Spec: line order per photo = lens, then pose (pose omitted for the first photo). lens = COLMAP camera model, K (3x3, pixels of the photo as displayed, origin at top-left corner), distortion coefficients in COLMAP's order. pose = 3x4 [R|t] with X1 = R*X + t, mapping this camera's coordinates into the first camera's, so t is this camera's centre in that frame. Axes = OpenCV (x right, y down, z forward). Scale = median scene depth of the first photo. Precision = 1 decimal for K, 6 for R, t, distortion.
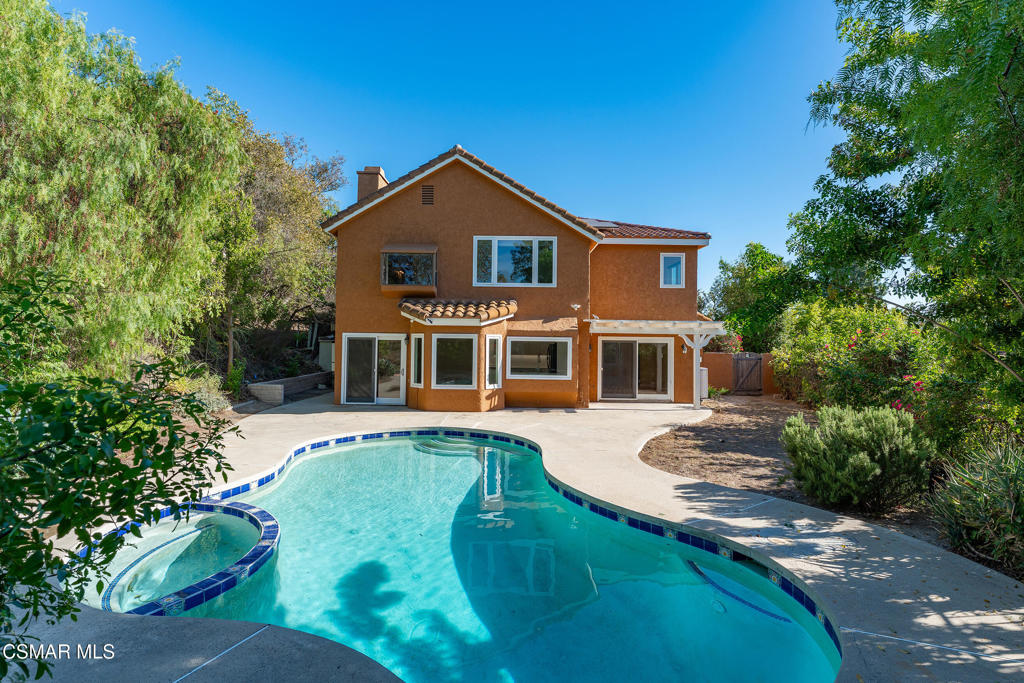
lens RADIAL K [[484.0, 0, 510.9], [0, 484.0, 334.8], [0, 0, 1]] dist [-0.000029, -0.000395]
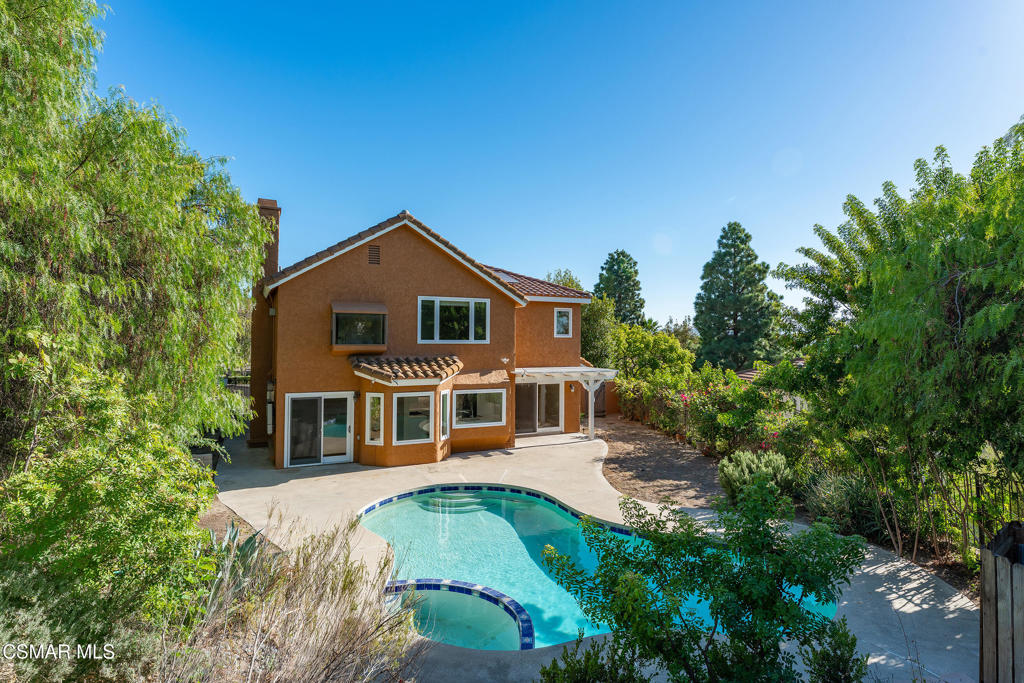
lens RADIAL K [[537.1, 0, 512.0], [0, 537.1, 341.5], [0, 0, 1]] dist [0.000456, -0.000051]
pose [[0.897926, -0.008629, 0.440061, -0.421907], [-0.000380, 0.999792, 0.020381, -0.132281], [-0.440145, -0.018468, 0.897737, -0.154110]]
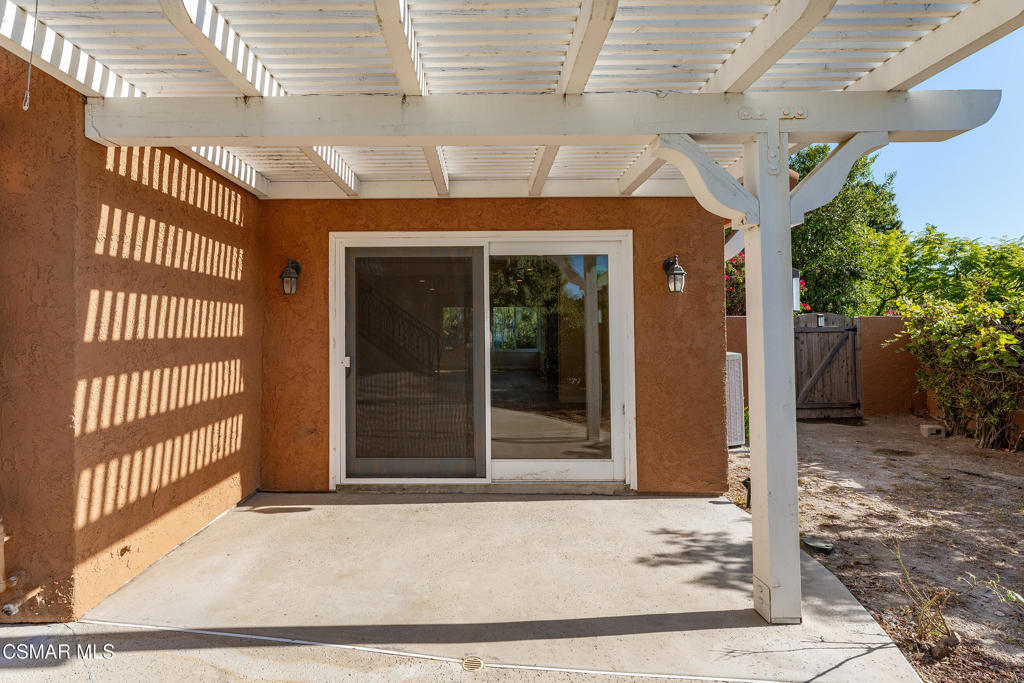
lens RADIAL K [[494.4, 0, 475.0], [0, 494.4, 316.9], [0, 0, 1]] dist [0.000339, -0.000121]
pose [[0.999873, -0.014300, -0.007044, 0.300095], [0.014191, 0.999781, -0.015353, 0.061361], [0.007262, 0.015251, 0.999857, 0.871215]]
